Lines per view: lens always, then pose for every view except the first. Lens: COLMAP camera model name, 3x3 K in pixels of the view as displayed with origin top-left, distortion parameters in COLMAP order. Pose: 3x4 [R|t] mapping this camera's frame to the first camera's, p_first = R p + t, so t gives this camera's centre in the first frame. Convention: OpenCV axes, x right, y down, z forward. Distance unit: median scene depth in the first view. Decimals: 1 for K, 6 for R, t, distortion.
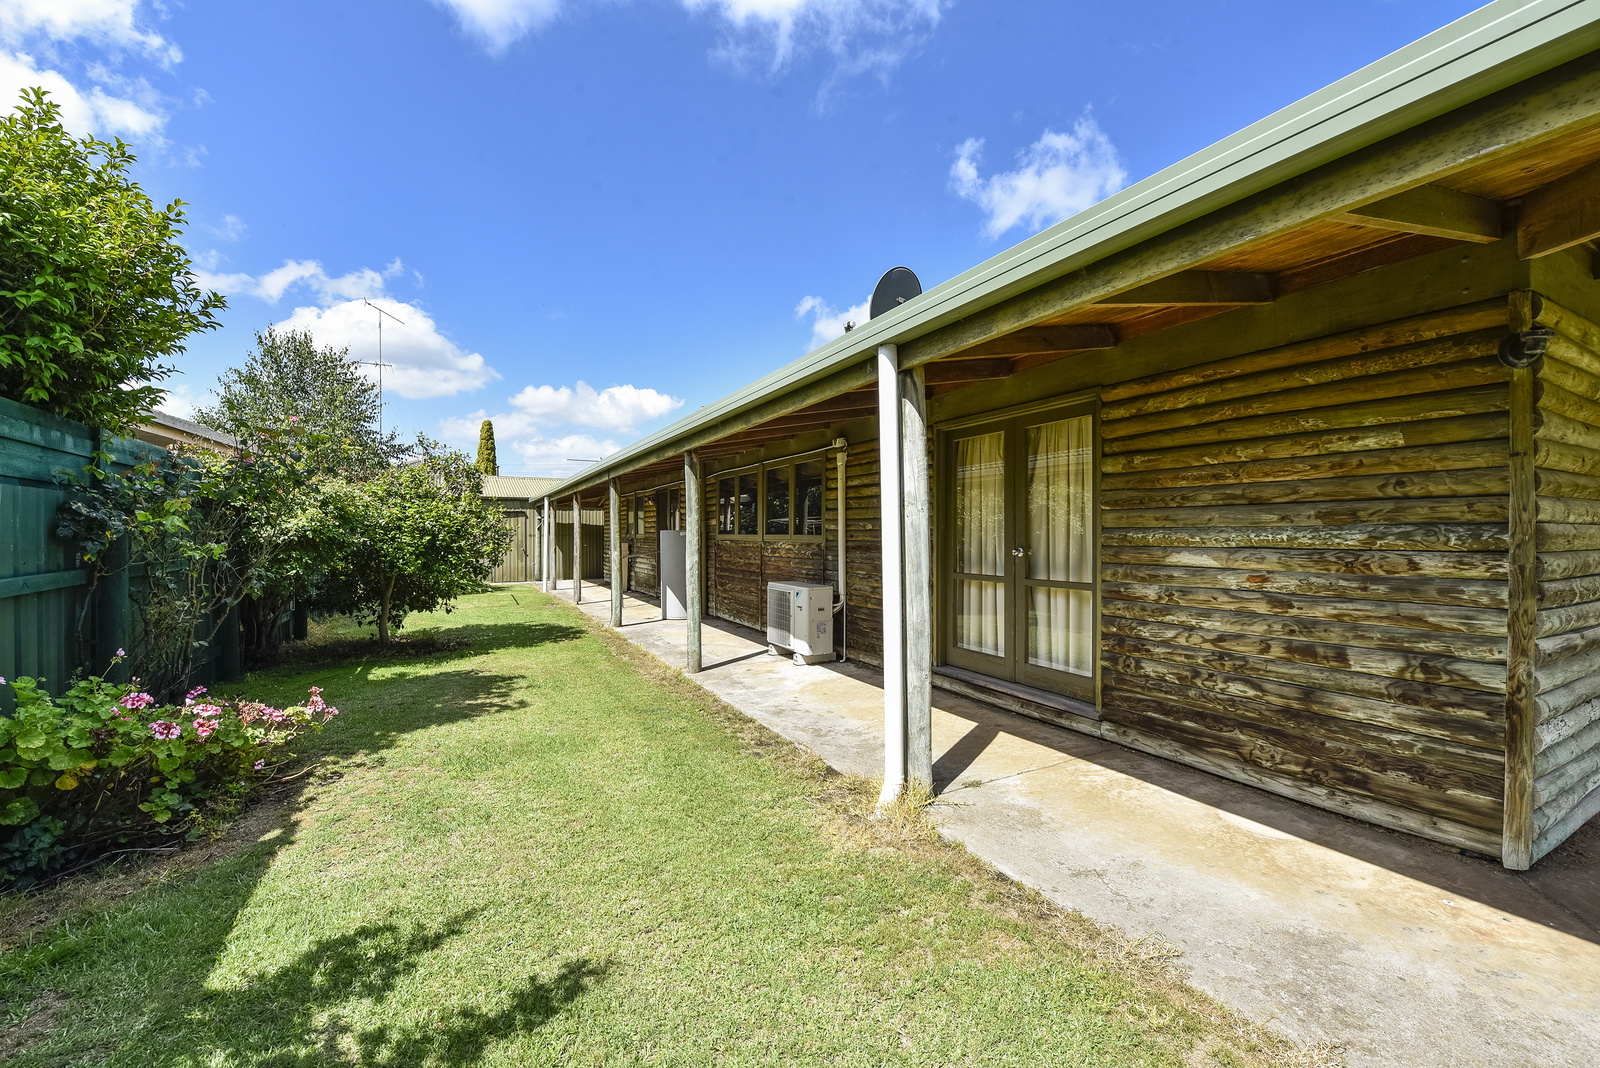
lens RADIAL K [[634.4, 0, 799.6], [0, 634.4, 533.7], [0, 0, 1]] dist [-0.011646, -0.001010]
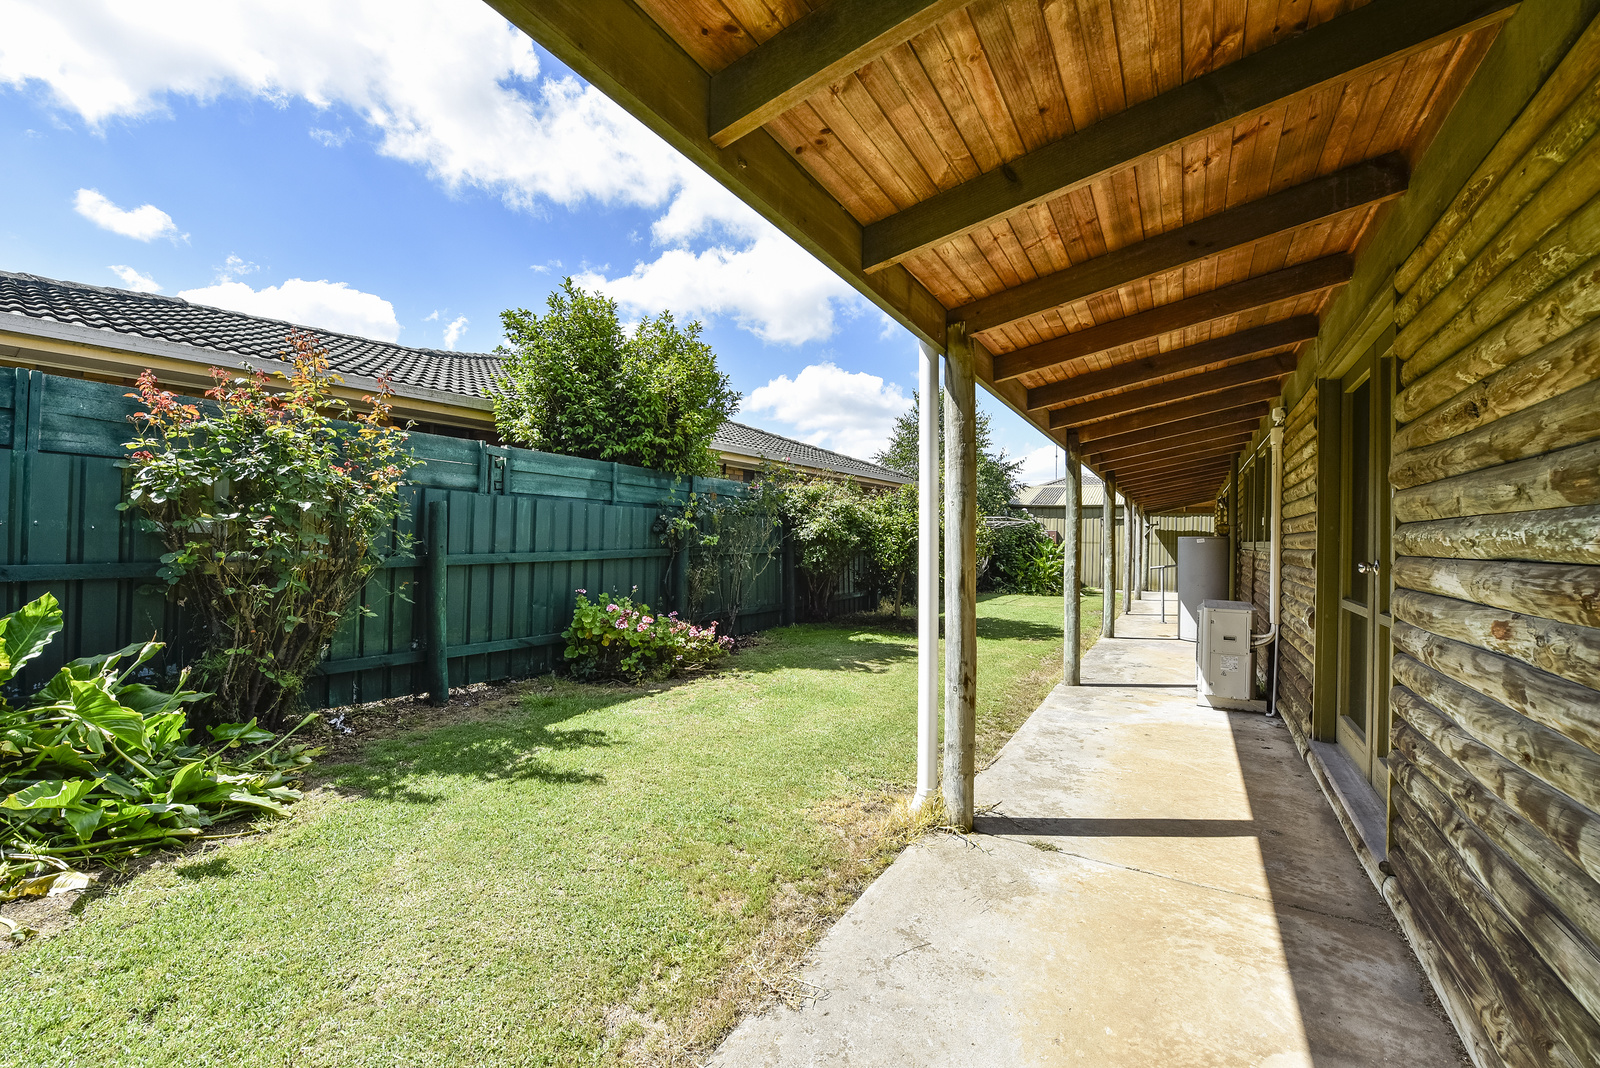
lens RADIAL K [[634.4, 0, 800.5], [0, 634.4, 531.5], [0, 0, 1]] dist [-0.011646, -0.001010]
pose [[0.513612, 0.001947, -0.858020, 0.849321], [-0.018338, 0.999794, -0.008708, 0.015164], [0.857827, 0.020207, 0.513542, 0.345714]]
